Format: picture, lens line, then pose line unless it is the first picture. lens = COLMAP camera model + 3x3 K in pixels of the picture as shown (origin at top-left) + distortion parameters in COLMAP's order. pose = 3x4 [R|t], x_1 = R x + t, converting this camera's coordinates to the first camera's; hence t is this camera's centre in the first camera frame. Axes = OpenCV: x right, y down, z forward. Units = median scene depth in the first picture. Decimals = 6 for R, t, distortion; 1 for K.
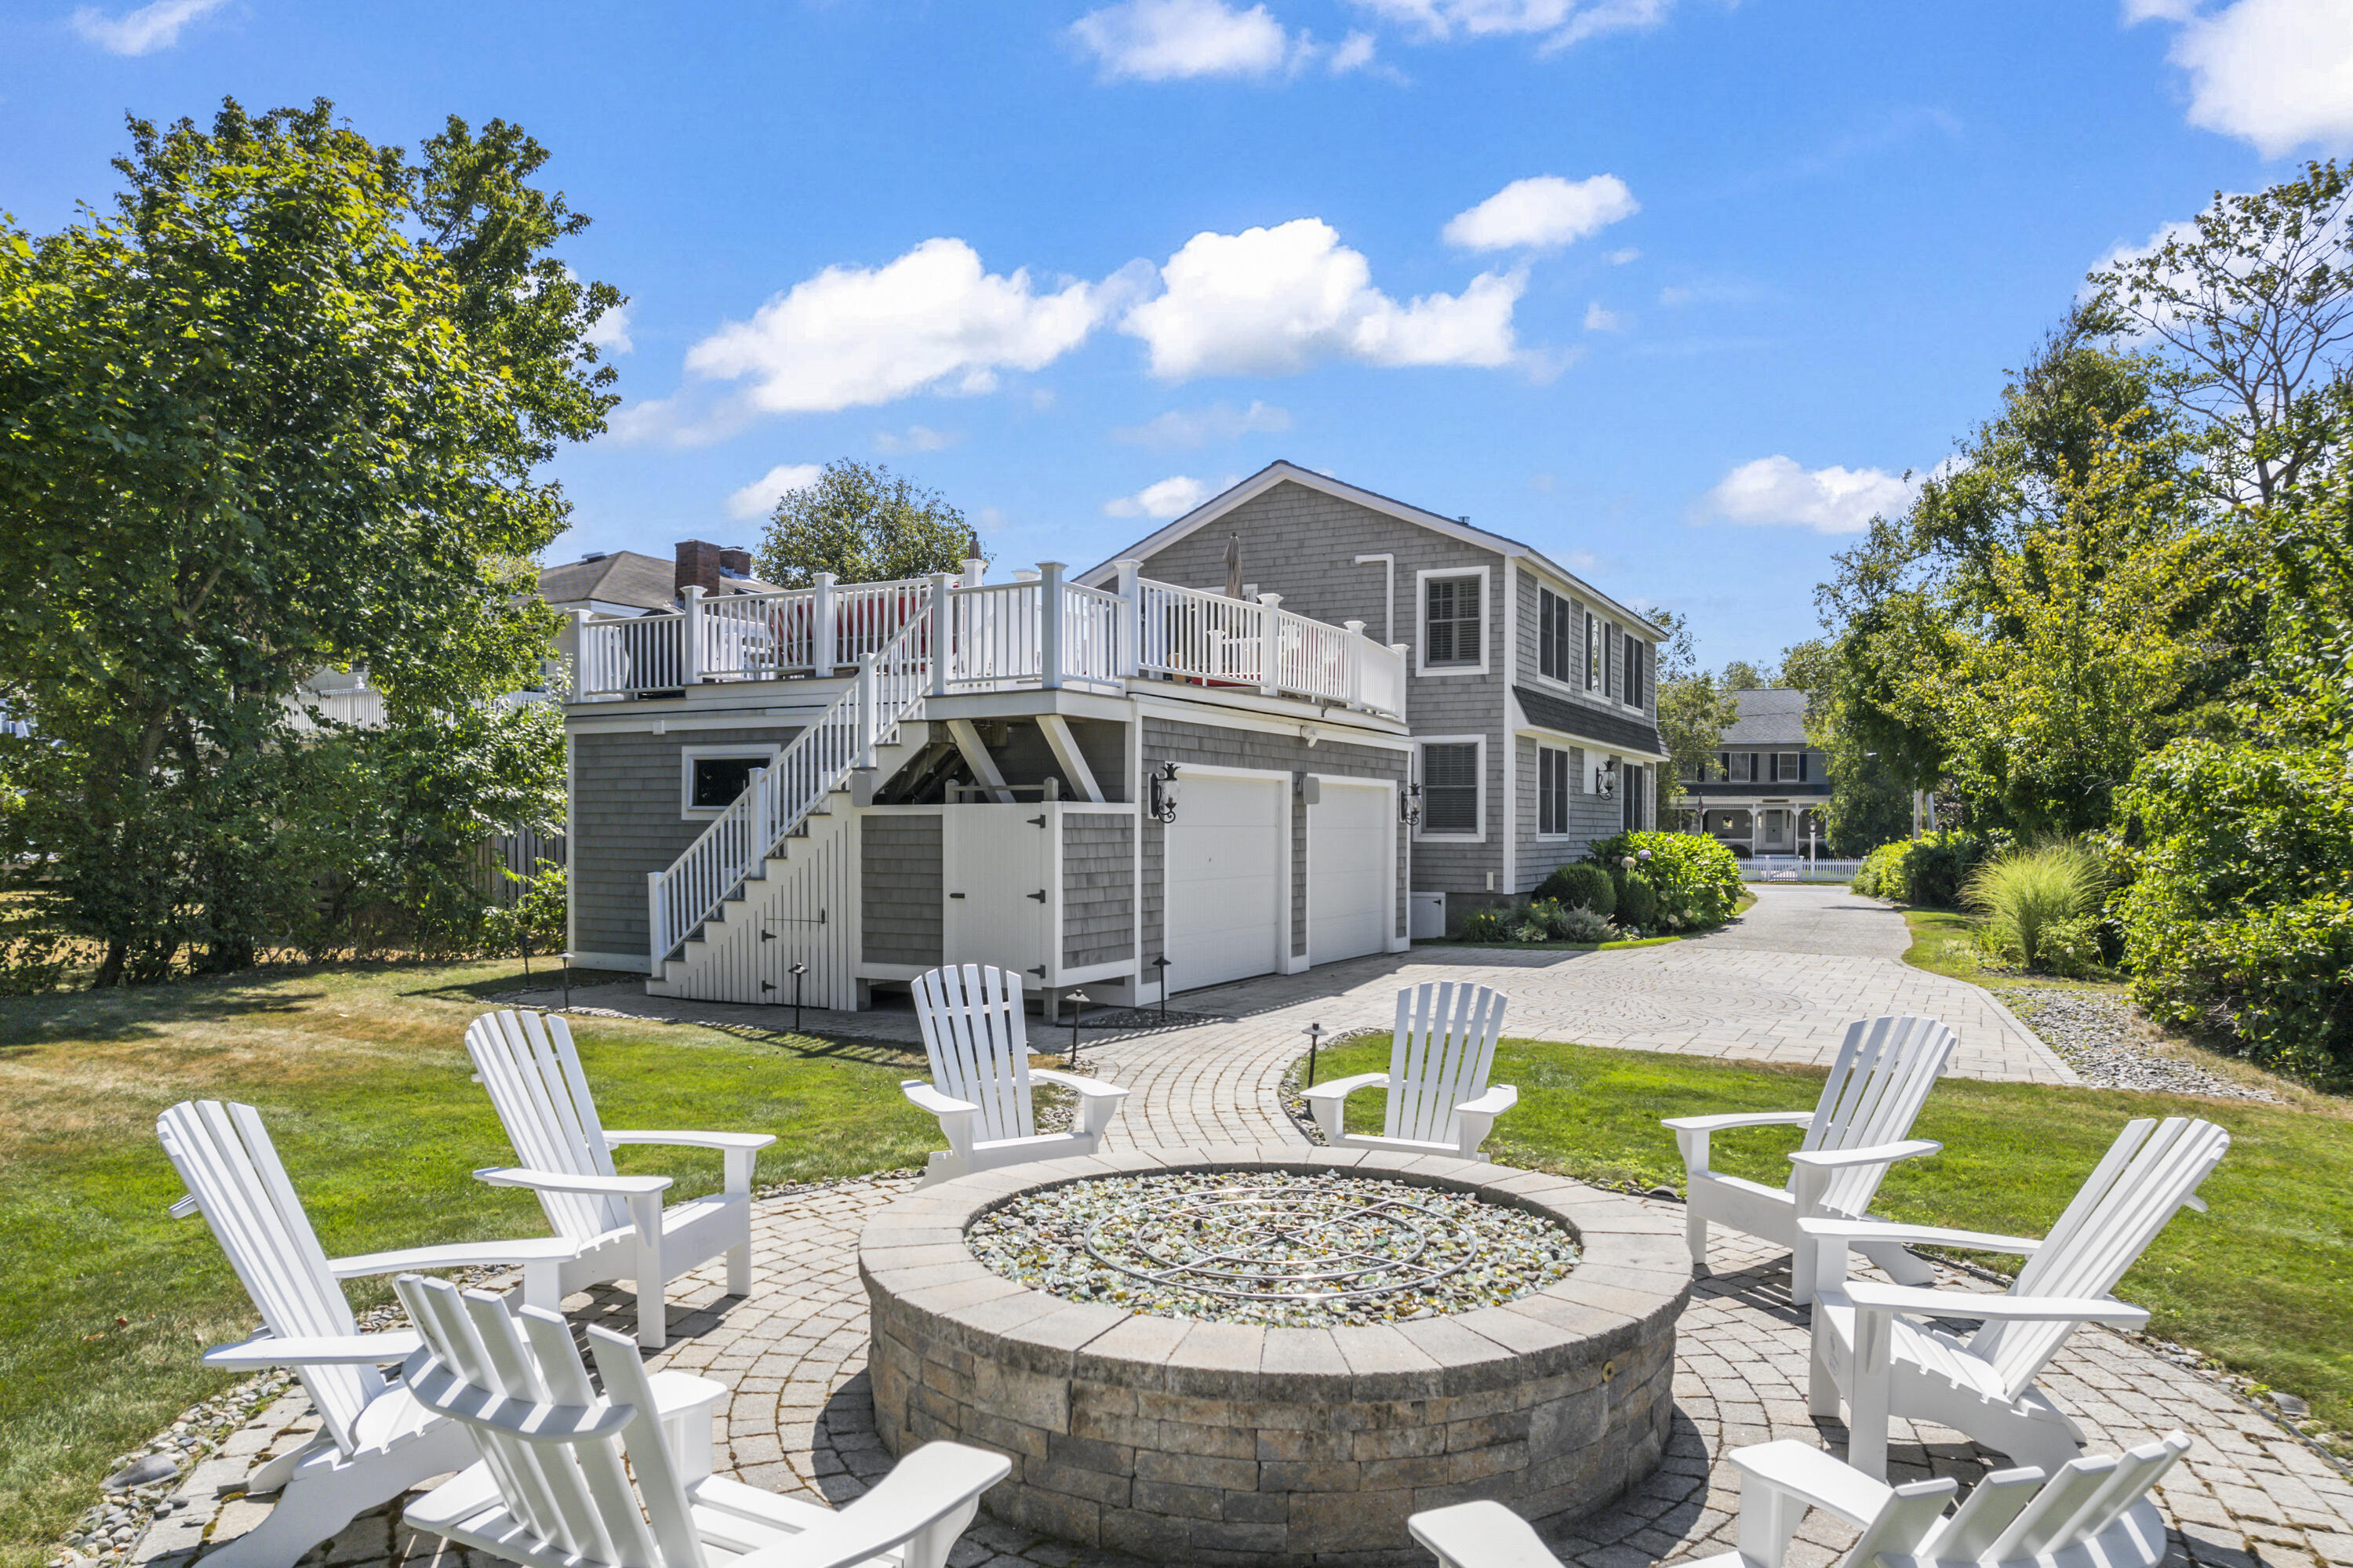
lens RADIAL K [[1513.6, 0, 1185.3], [0, 1513.6, 858.8], [0, 0, 1]] dist [-0.071049, 0.055333]
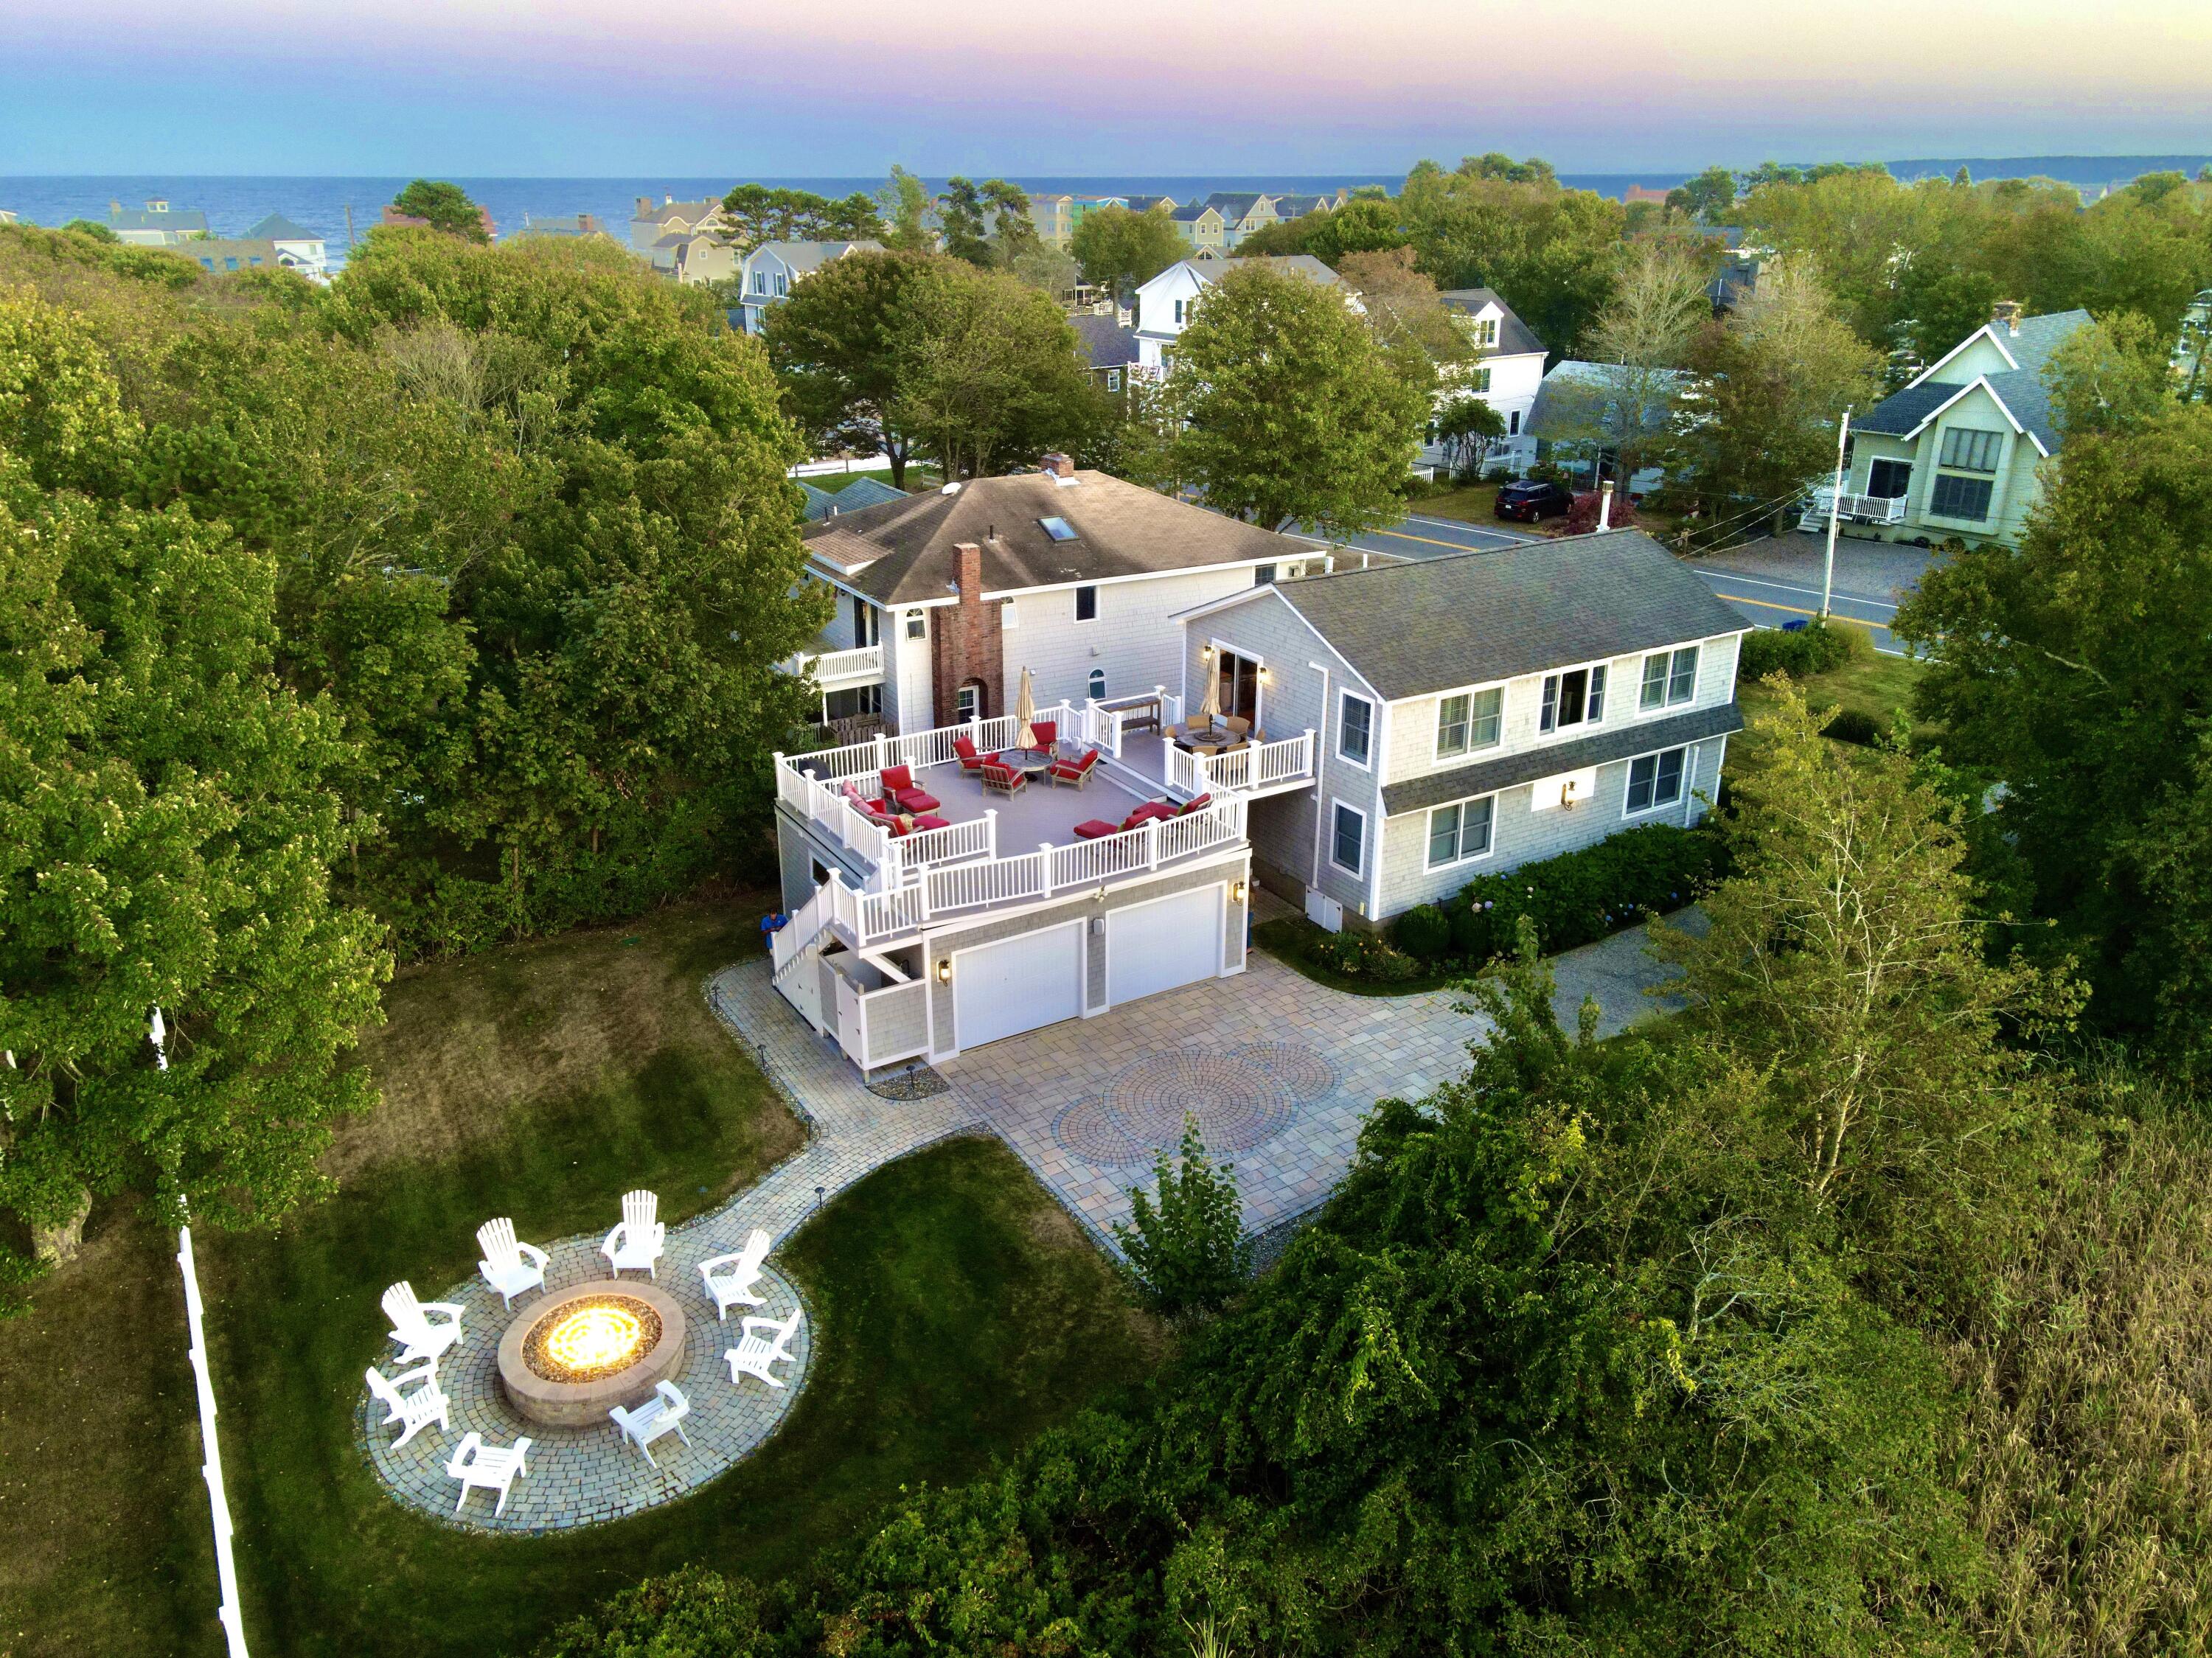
lens RADIAL K [[1596.4, 0, 1100.0], [0, 1596.4, 763.4], [0, 0, 1]] dist [0.003706, 0.002736]
pose [[0.860945, 0.168879, -0.479848, 0.748190], [-0.008061, 0.947696, 0.319073, -0.648744], [0.508634, -0.270836, 0.817275, -0.371282]]
